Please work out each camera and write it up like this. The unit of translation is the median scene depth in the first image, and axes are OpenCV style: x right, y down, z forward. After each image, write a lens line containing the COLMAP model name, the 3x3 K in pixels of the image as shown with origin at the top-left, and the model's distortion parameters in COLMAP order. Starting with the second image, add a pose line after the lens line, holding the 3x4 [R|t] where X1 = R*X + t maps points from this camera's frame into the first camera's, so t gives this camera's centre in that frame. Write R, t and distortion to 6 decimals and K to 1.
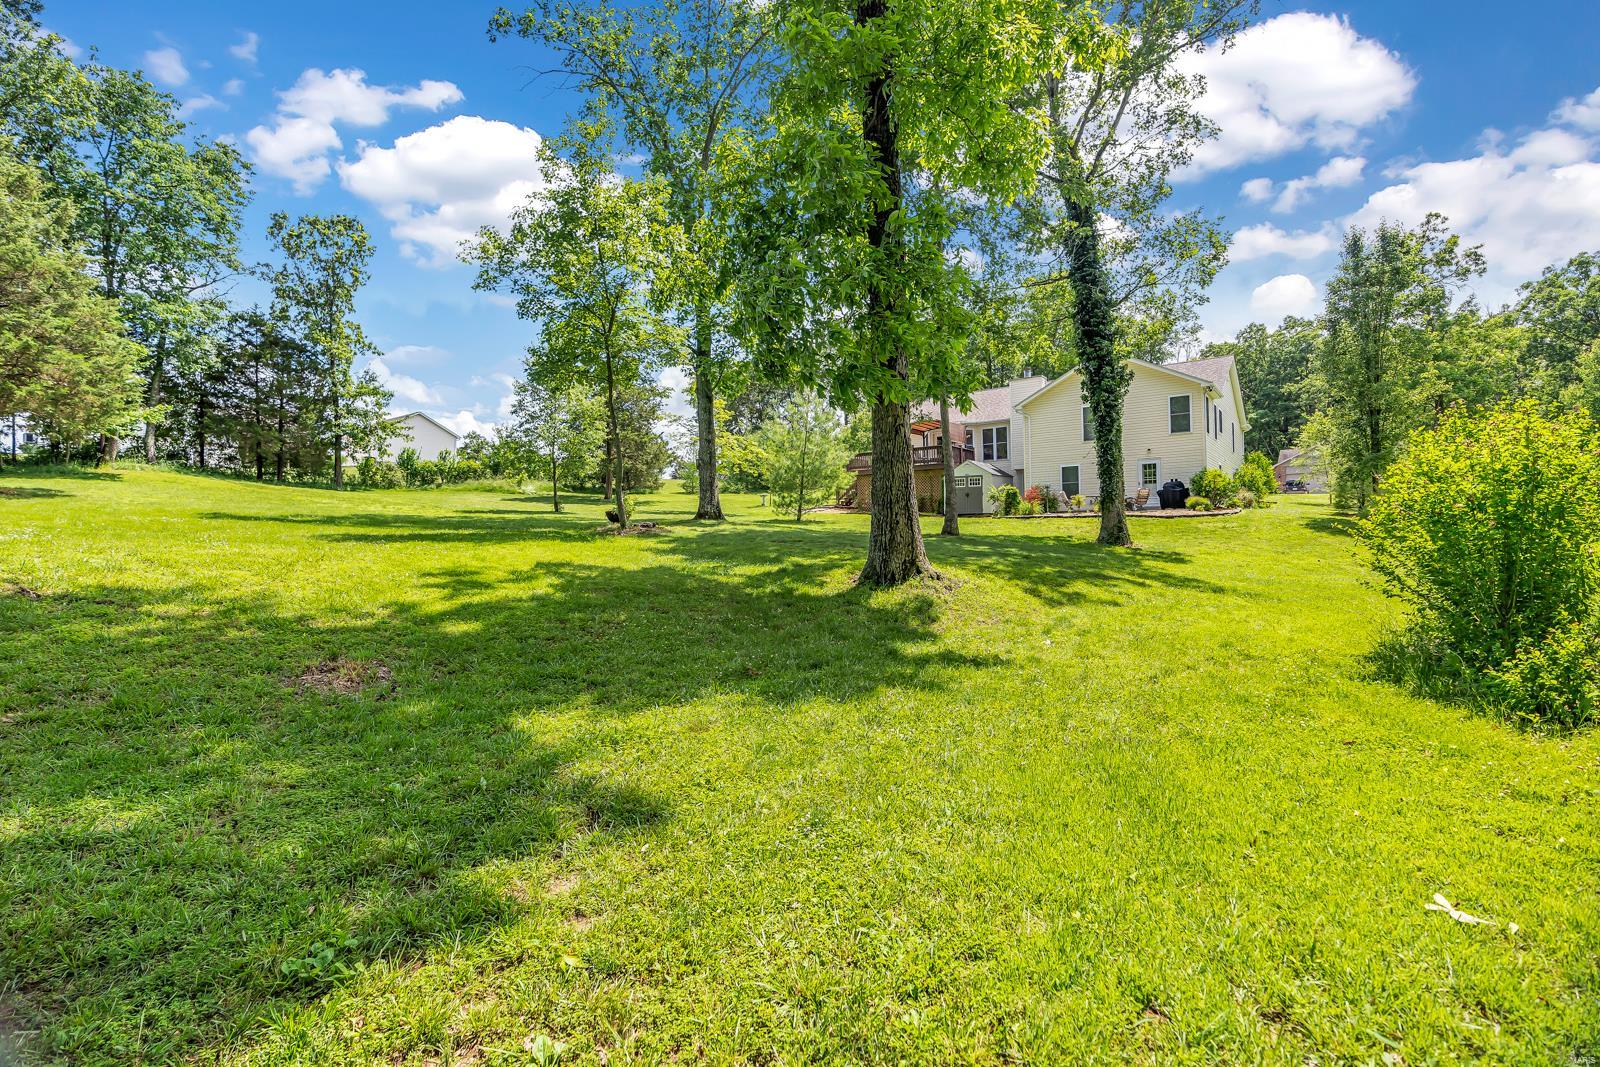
lens RADIAL K [[743.9, 0, 795.1], [0, 743.9, 534.1], [0, 0, 1]] dist [-0.008891, 0.003729]
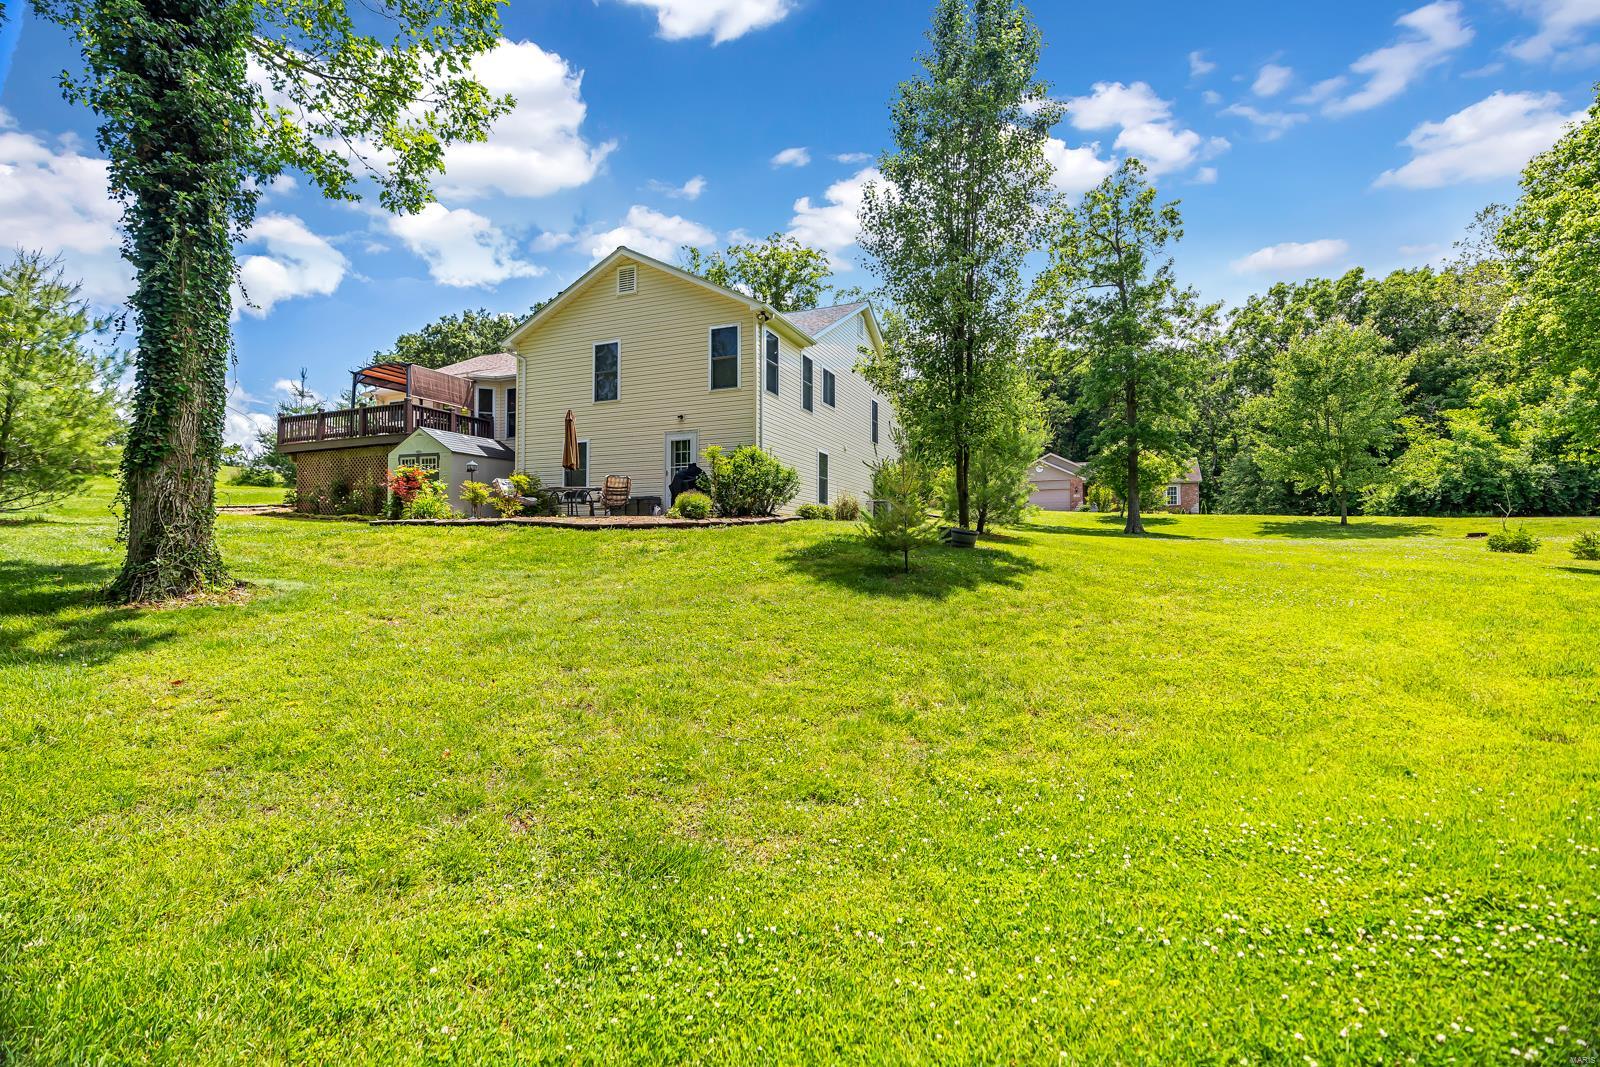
lens RADIAL K [[743.9, 0, 802.0], [0, 743.9, 535.0], [0, 0, 1]] dist [-0.008891, 0.003729]
pose [[0.969365, 0.021869, 0.244651, 0.322604], [-0.018164, 0.999684, -0.017391, -0.009102], [-0.244954, 0.012414, 0.969455, 0.307176]]
